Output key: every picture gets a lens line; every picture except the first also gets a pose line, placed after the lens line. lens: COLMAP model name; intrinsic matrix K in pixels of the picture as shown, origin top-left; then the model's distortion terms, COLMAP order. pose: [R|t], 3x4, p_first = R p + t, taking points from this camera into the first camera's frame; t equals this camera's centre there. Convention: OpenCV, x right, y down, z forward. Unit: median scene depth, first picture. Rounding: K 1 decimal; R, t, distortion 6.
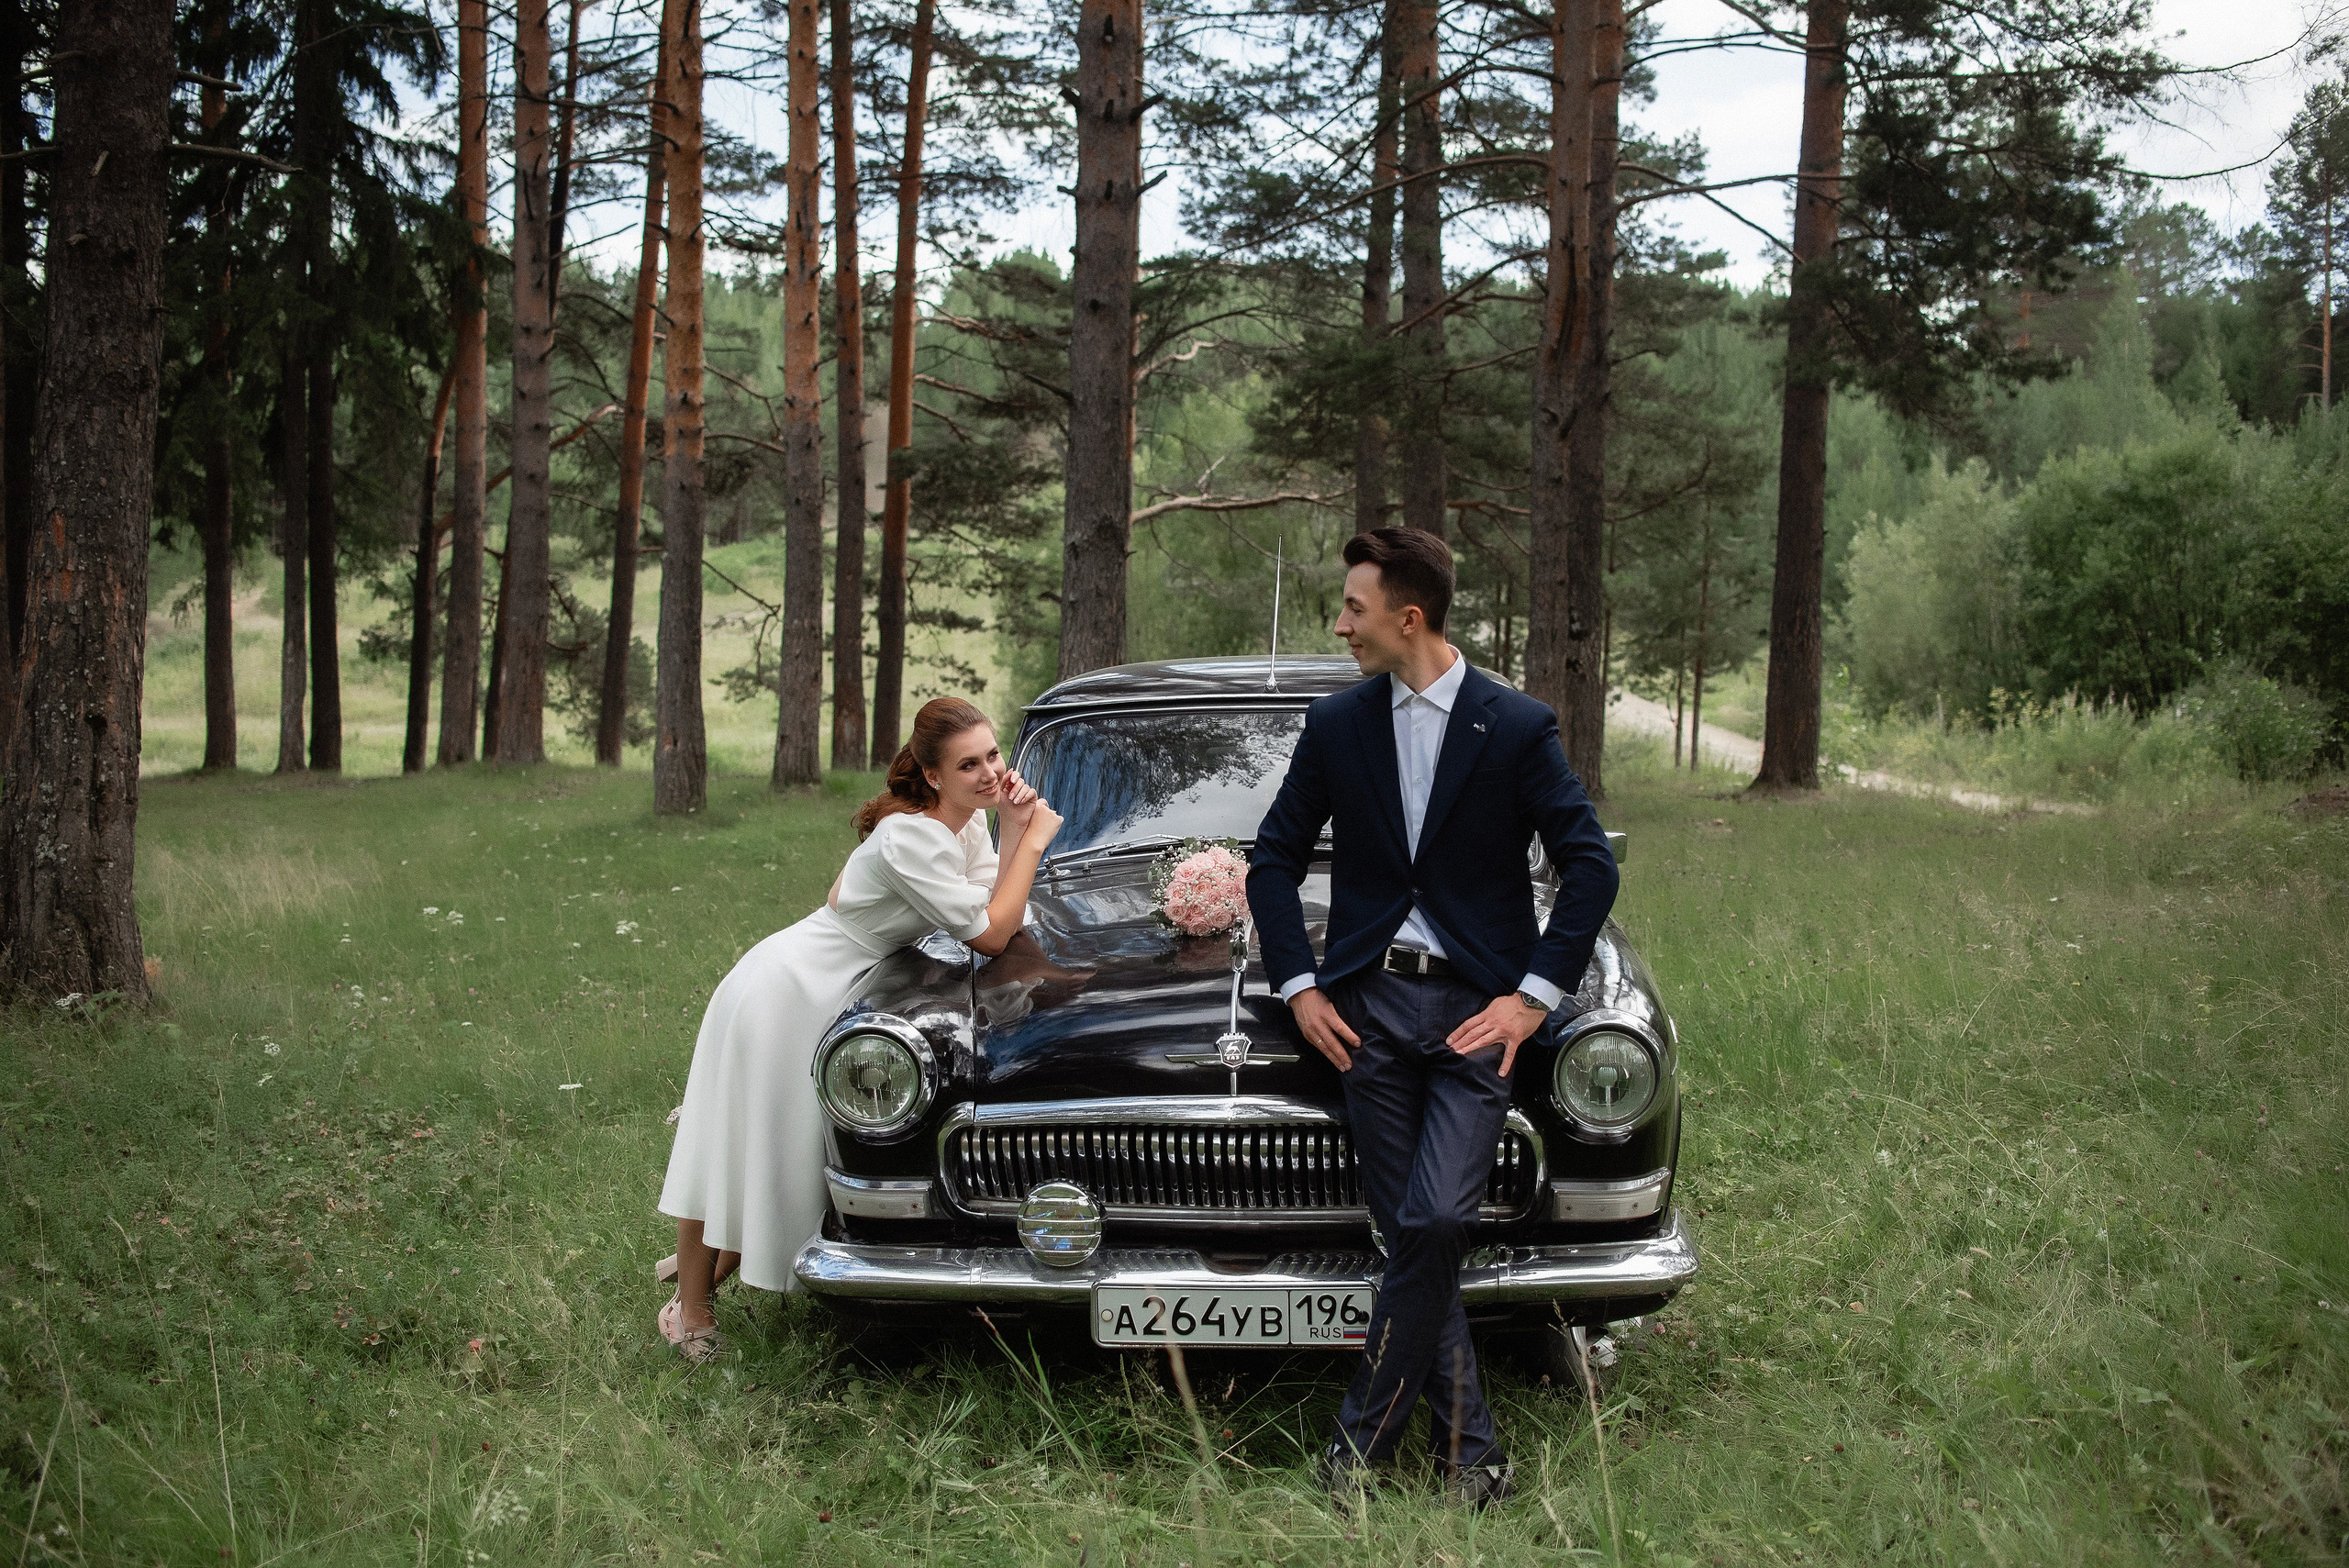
lens RADIAL K [[2661.0, 0, 1237.9], [0, 2661.0, 784.0], [0, 0, 1]] dist [-0.174943, 0.011178]
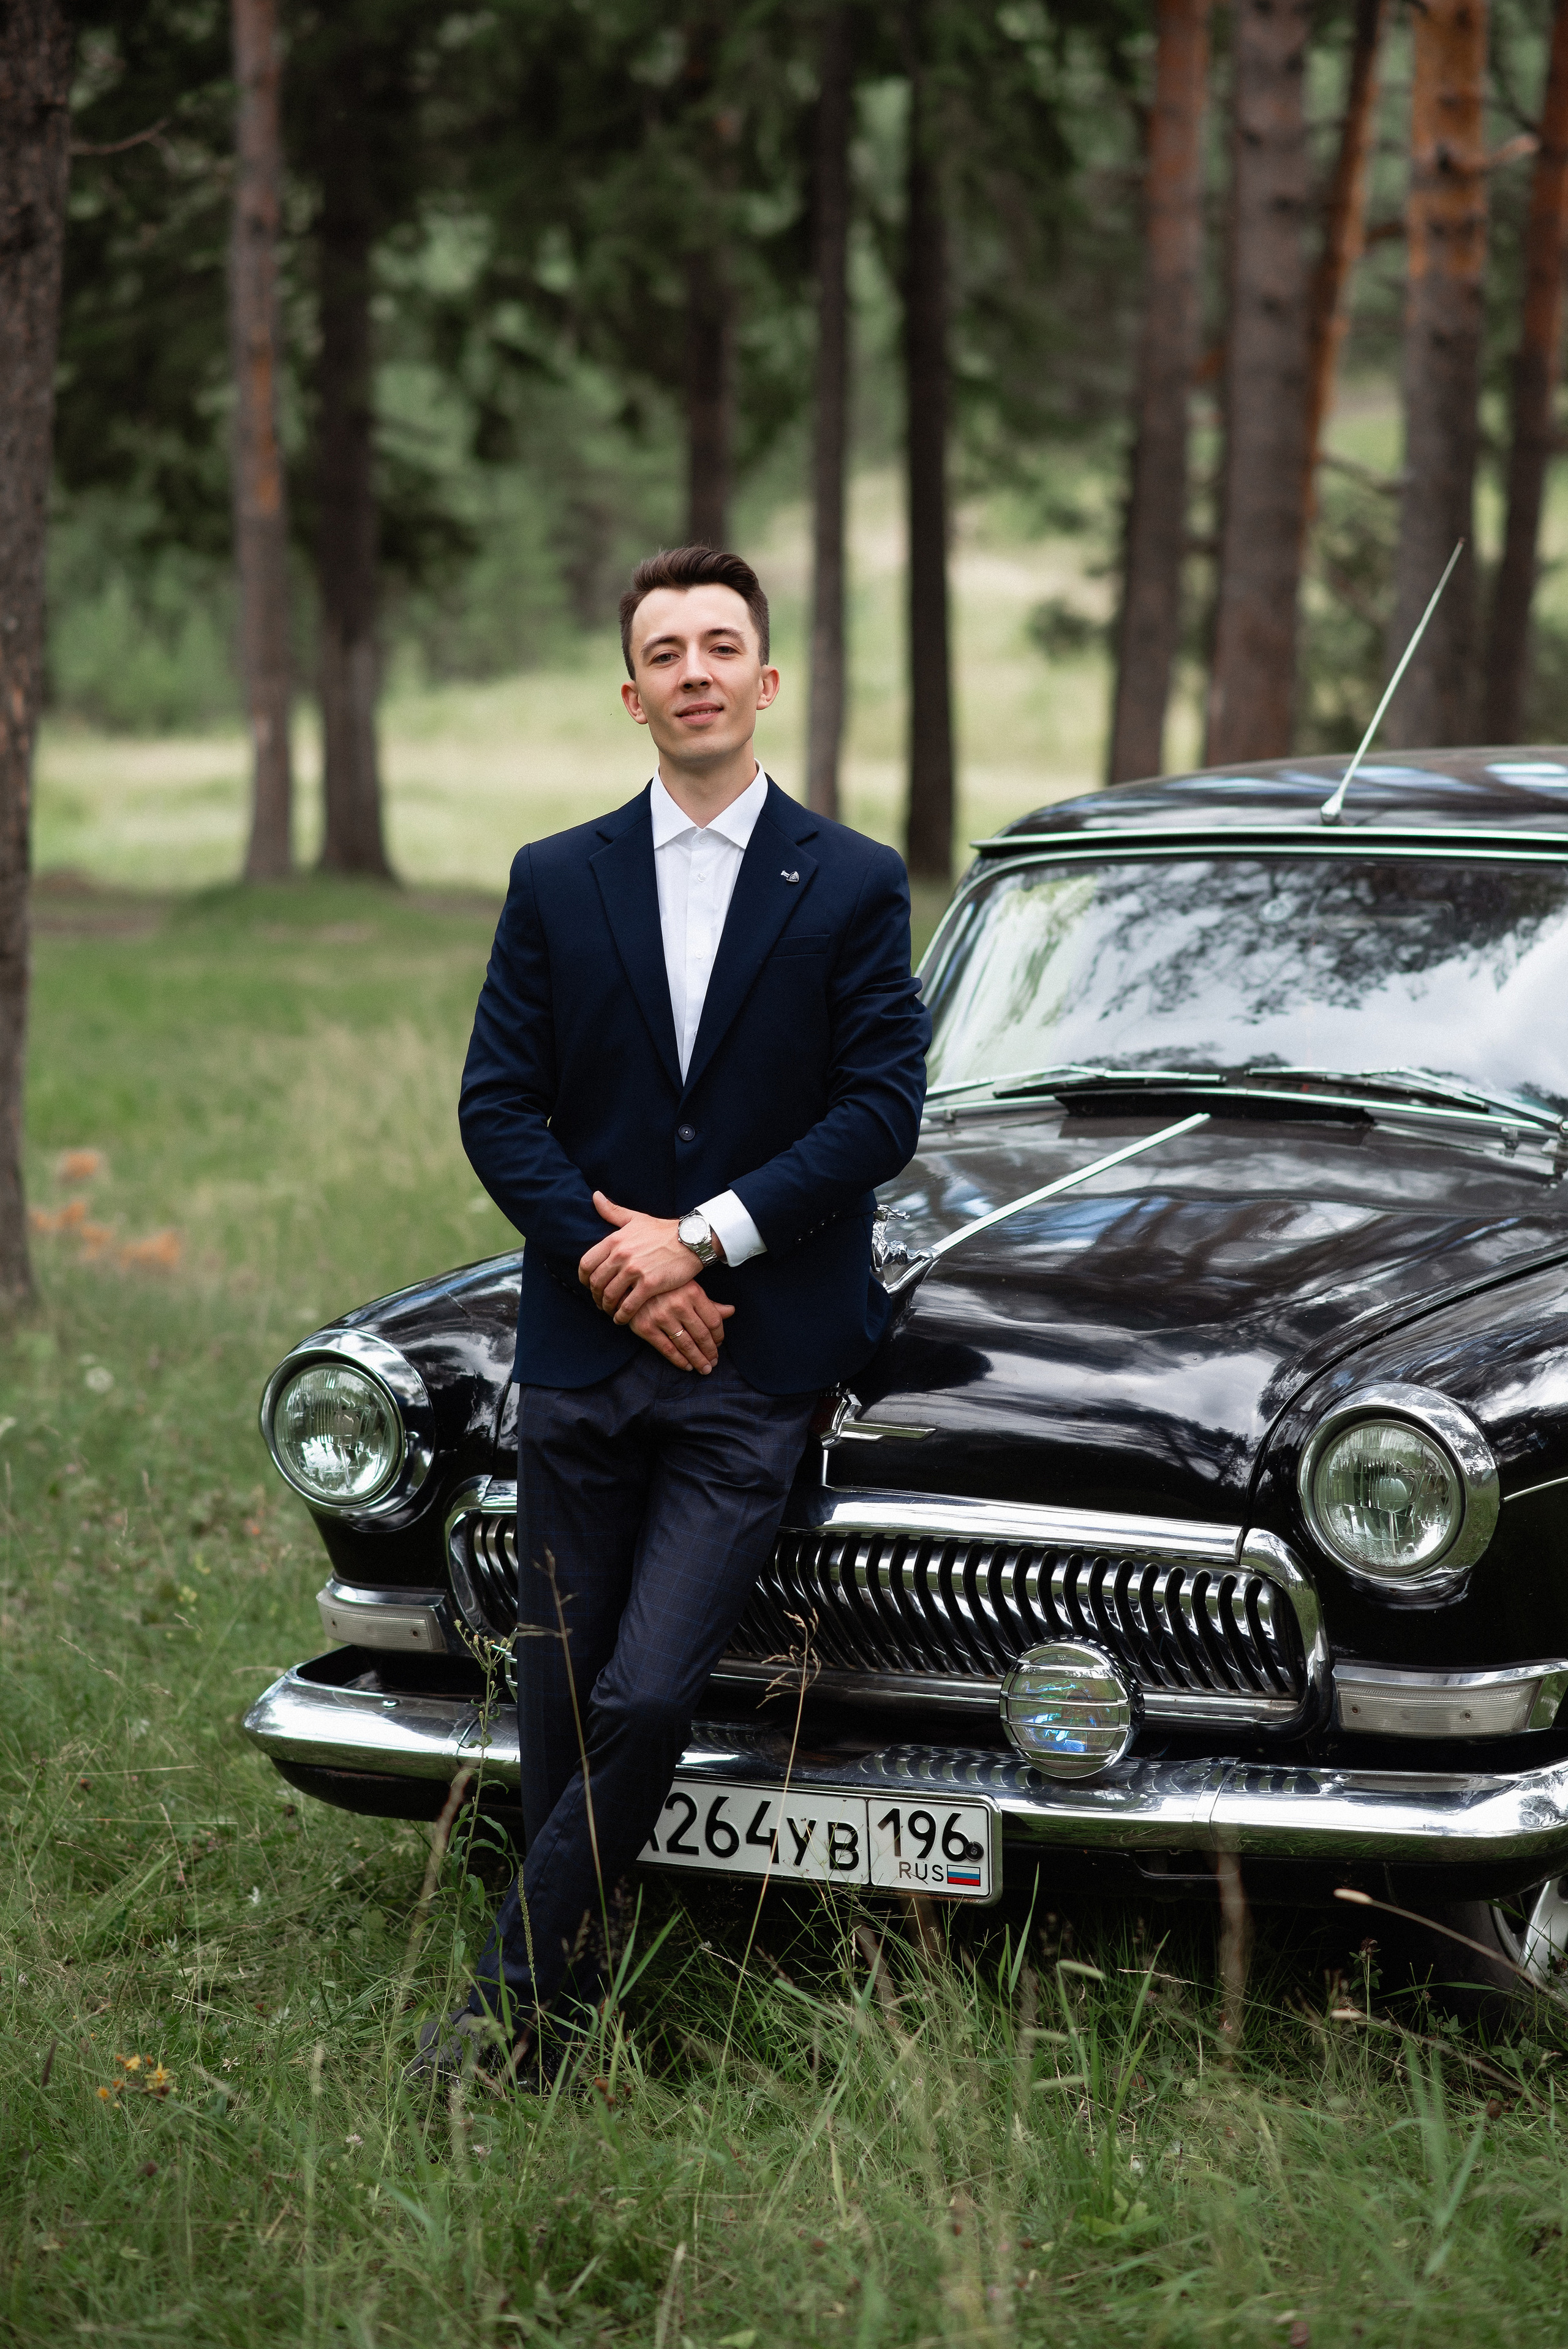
lens RADIAL K [[5546.5, 0, 784.0], [0, 5546.5, 1174.5], [0, 0, 1]] dist [0.077466, 0.562019]
pose [[0.917171, 0.035961, -0.396867, 0.500336], [-0.016361, 0.998478, 0.052664, -0.025945], [0.398157, -0.041809, 0.916364, -0.209323]]
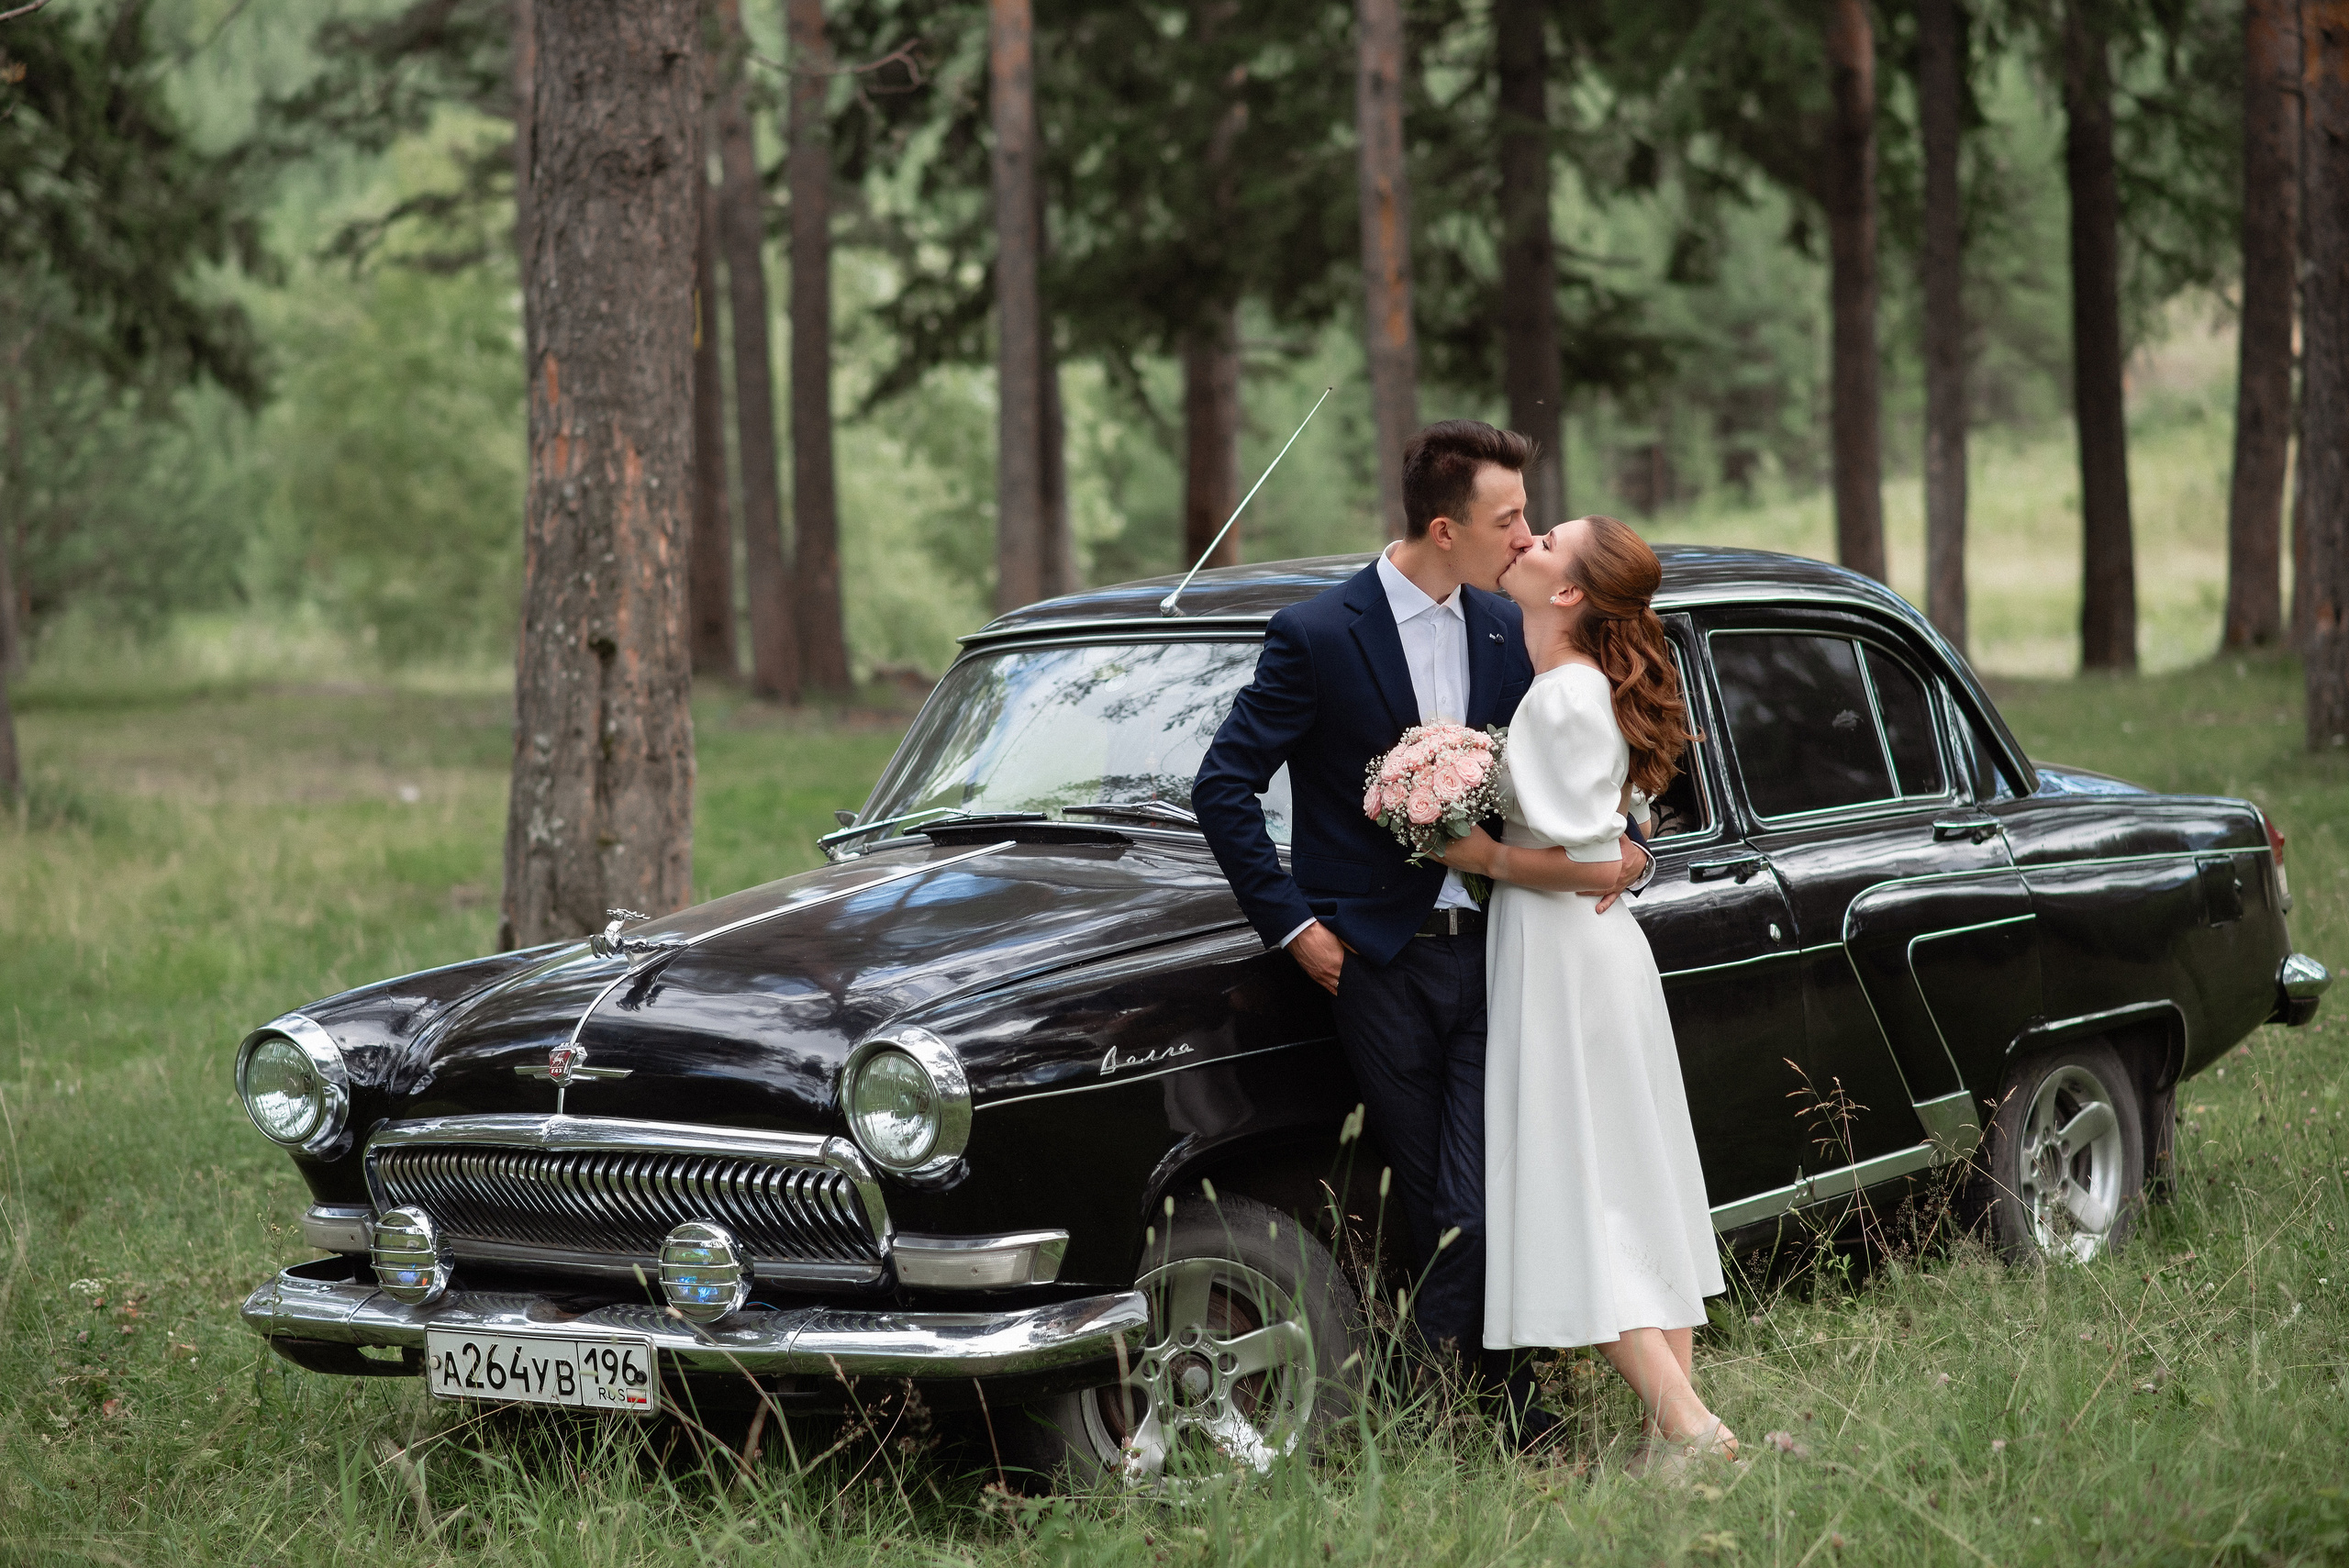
lens RADIAL K [[5637.9, 0, 1174.5], [0, 5637.9, 784.0], [0, 0, 1]] dist [-0.088204, -0.183165]
pose [[0.816728, -0.008762, -0.576956, 1.185694], [0.021275, 0.999662, 0.014935, -0.013011], [0.576630, -0.024473, 0.816639, -0.365394]]
